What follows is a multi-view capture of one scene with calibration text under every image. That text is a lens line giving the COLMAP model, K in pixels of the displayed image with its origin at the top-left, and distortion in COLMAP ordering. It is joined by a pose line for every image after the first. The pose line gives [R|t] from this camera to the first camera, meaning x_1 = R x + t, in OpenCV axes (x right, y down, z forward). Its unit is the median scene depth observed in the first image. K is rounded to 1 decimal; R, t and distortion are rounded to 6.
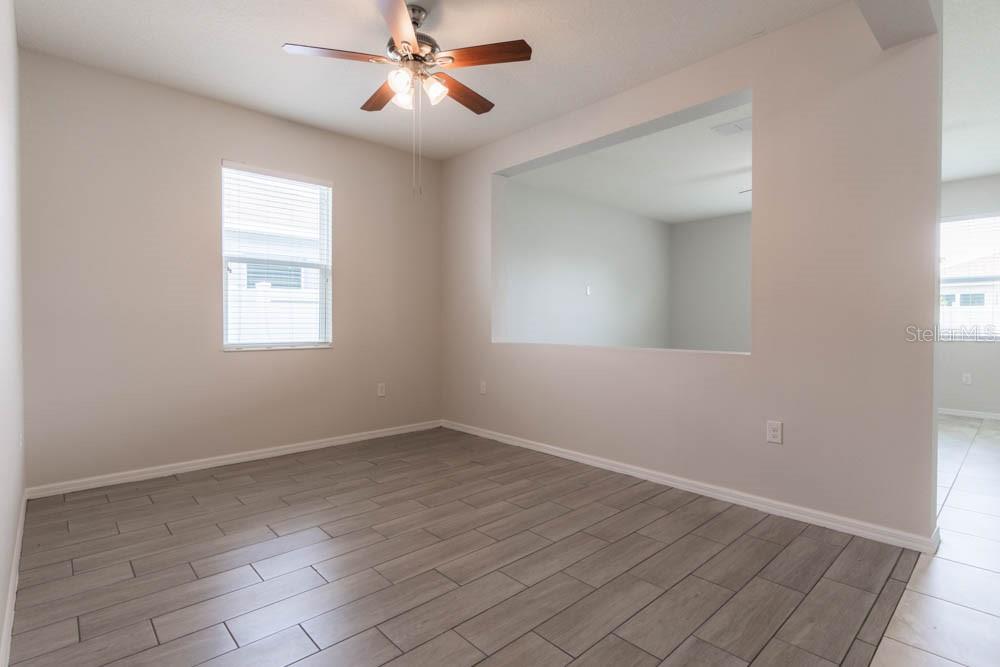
lens RADIAL K [[491.7, 0, 500.0], [0, 491.7, 333.5], [0, 0, 1]] dist [-0.000457, -0.000232]
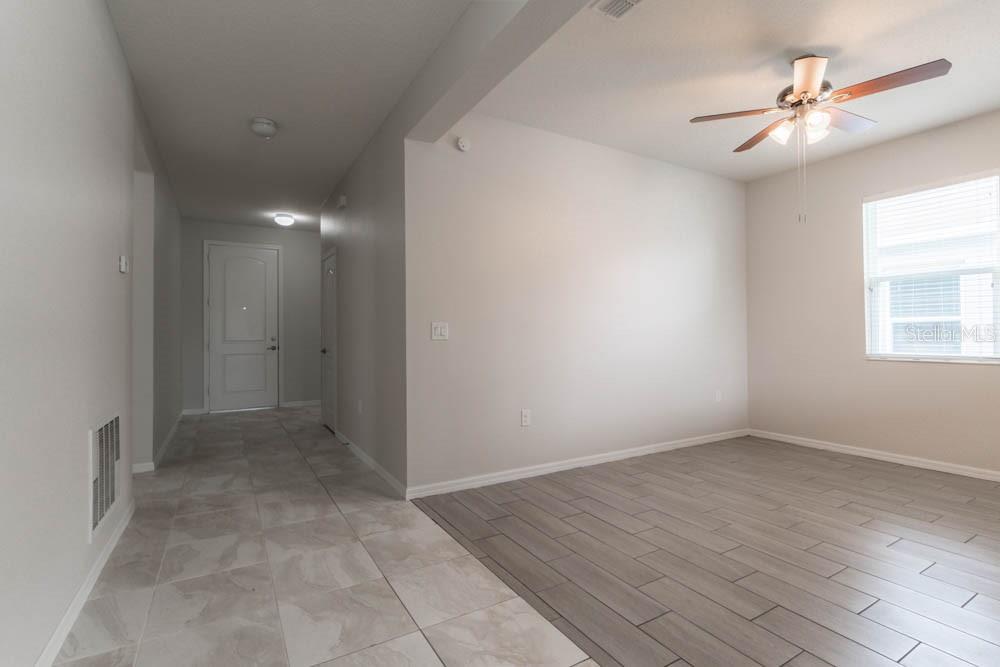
lens RADIAL K [[476.7, 0, 502.1], [0, 476.7, 330.8], [0, 0, 1]] dist [-0.000826, -0.000482]
pose [[-0.213396, -0.008558, -0.976928, 1.122733], [-0.016772, 0.999846, -0.005095, -0.017729], [0.976822, 0.015298, -0.213507, 0.604581]]
